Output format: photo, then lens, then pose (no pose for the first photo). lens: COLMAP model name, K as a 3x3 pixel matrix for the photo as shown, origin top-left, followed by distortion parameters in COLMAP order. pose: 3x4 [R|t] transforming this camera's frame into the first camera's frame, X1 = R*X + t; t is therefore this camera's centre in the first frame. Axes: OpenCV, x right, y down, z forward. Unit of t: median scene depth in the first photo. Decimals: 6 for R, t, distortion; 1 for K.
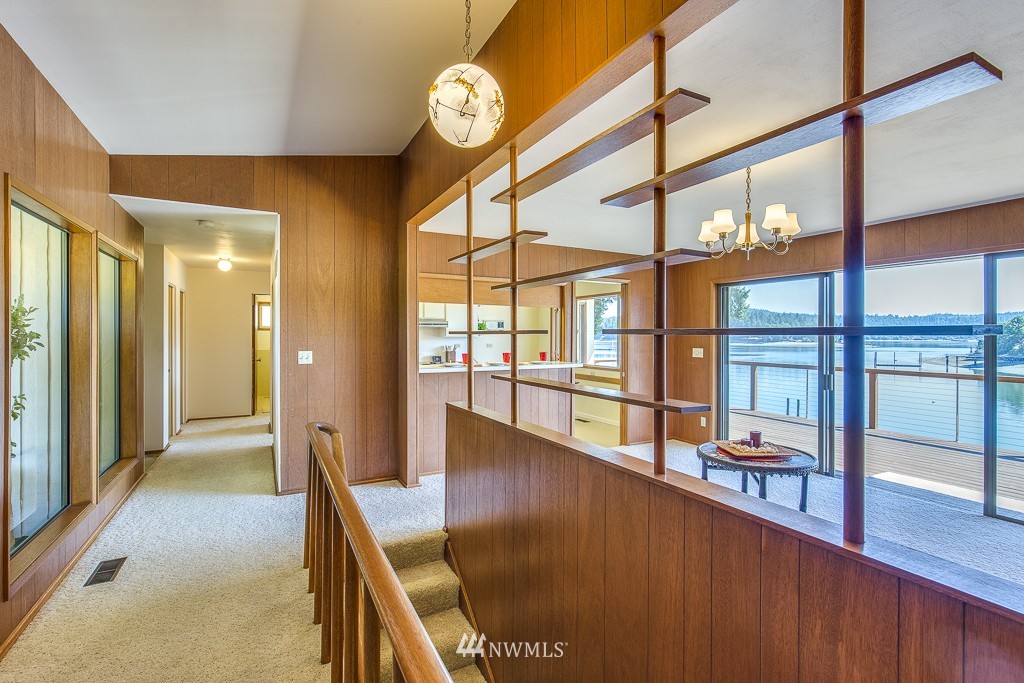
lens RADIAL K [[476.8, 0, 520.8], [0, 476.8, 335.3], [0, 0, 1]] dist [-0.002771, -0.000382]
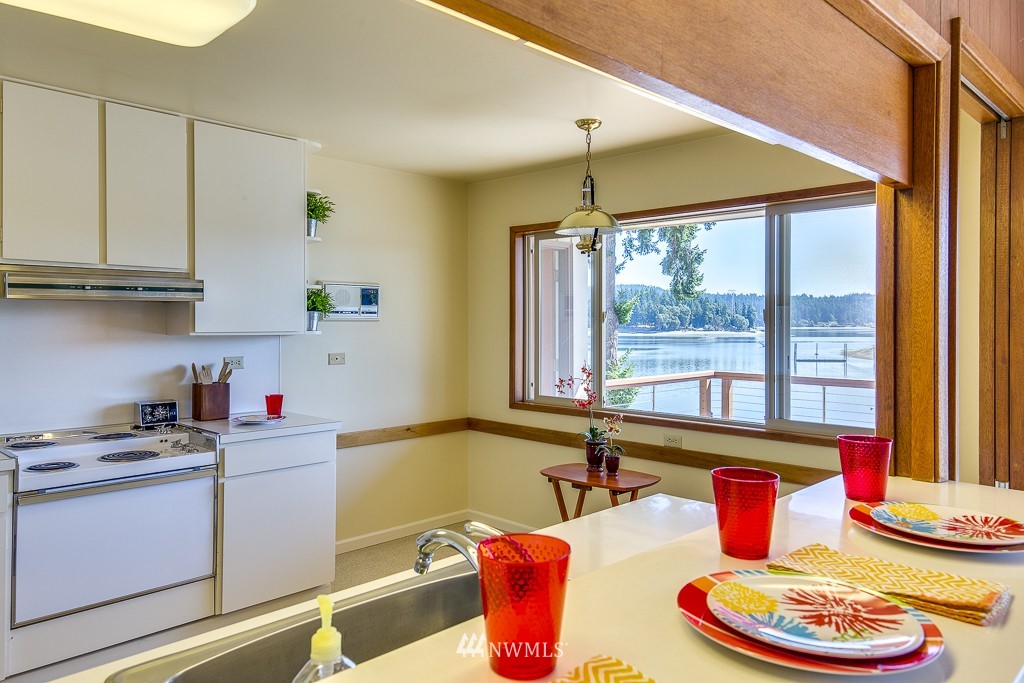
lens RADIAL K [[720.9, 0, 515.4], [0, 720.9, 336.8], [0, 0, 1]] dist [0.001339, 0.000274]
pose [[0.960486, -0.008726, 0.278192, -0.096032], [0.003188, 0.999788, 0.020356, -0.004529], [-0.278311, -0.018665, 0.960310, 0.553469]]
